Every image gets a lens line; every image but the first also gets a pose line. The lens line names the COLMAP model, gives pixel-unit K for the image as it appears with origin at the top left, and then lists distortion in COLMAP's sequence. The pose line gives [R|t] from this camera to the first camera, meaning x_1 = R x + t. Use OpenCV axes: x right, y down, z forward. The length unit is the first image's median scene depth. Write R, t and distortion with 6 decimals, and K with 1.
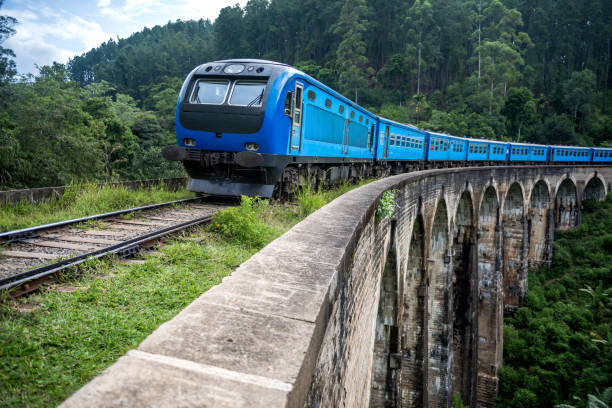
lens RADIAL K [[501.8, 0, 311.4], [0, 501.8, 208.4], [0, 0, 1]] dist [-0.013709, -0.004282]
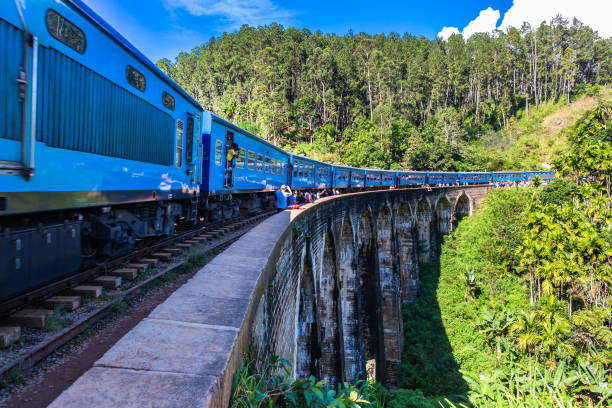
lens RADIAL K [[419.3, 0, 310.9], [0, 419.3, 204.2], [0, 0, 1]] dist [0.031899, -0.000861]
pose [[0.985427, -0.042229, 0.164771, -0.000220], [0.051918, 0.997139, -0.054943, -0.000046], [-0.161979, 0.062697, 0.984800, -0.008411]]
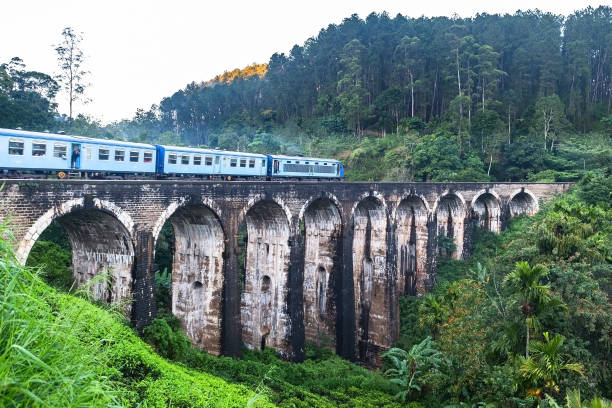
lens RADIAL K [[446.8, 0, 305.7], [0, 446.8, 184.8], [0, 0, 1]] dist [-0.017908, 0.008152]
pose [[0.994111, -0.010369, -0.107865, 0.283750], [0.000149, 0.995541, -0.094327, 0.033678], [0.108362, 0.093755, 0.989681, -0.188465]]
